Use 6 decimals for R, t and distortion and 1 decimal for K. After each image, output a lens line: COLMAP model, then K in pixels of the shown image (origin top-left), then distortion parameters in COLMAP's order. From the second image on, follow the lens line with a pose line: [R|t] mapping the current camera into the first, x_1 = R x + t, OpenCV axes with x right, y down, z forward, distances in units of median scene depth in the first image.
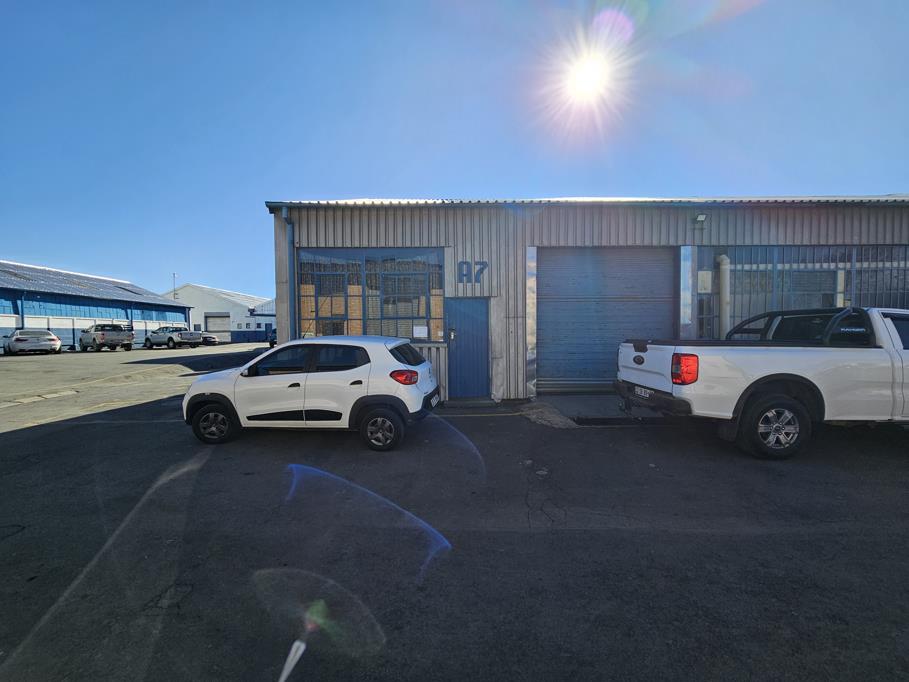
lens RADIAL K [[371.4, 0, 450.8], [0, 371.4, 349.0], [0, 0, 1]] dist [-0.002287, -0.000060]
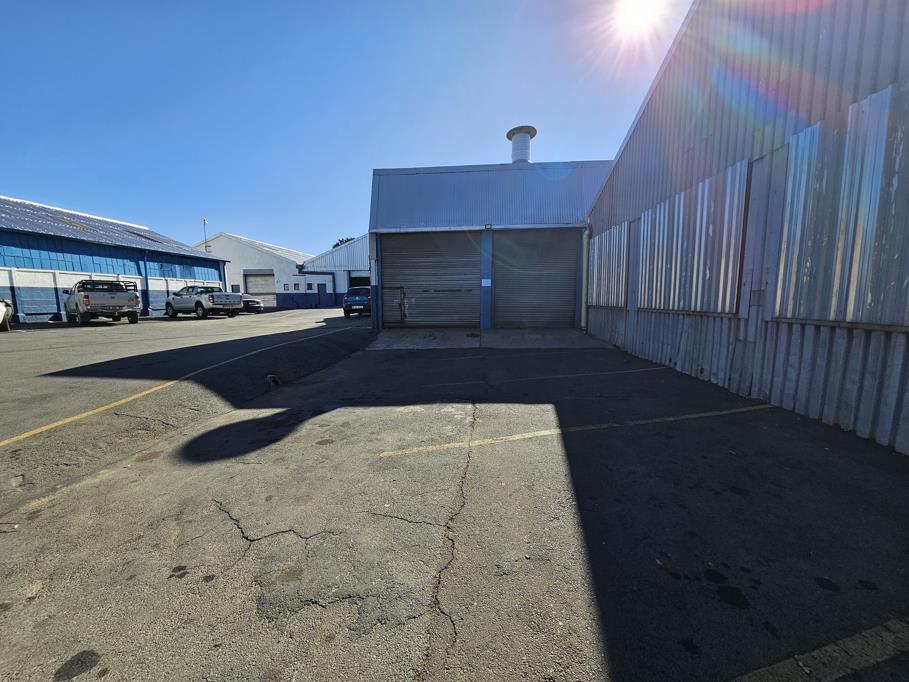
lens RADIAL K [[371.4, 0, 450.8], [0, 371.4, 349.0], [0, 0, 1]] dist [-0.002287, -0.000060]
pose [[0.996958, 0.012181, -0.076981, -0.206830], [-0.004703, 0.995313, 0.096595, -0.010906], [0.077797, -0.095939, 0.992342, 0.301623]]
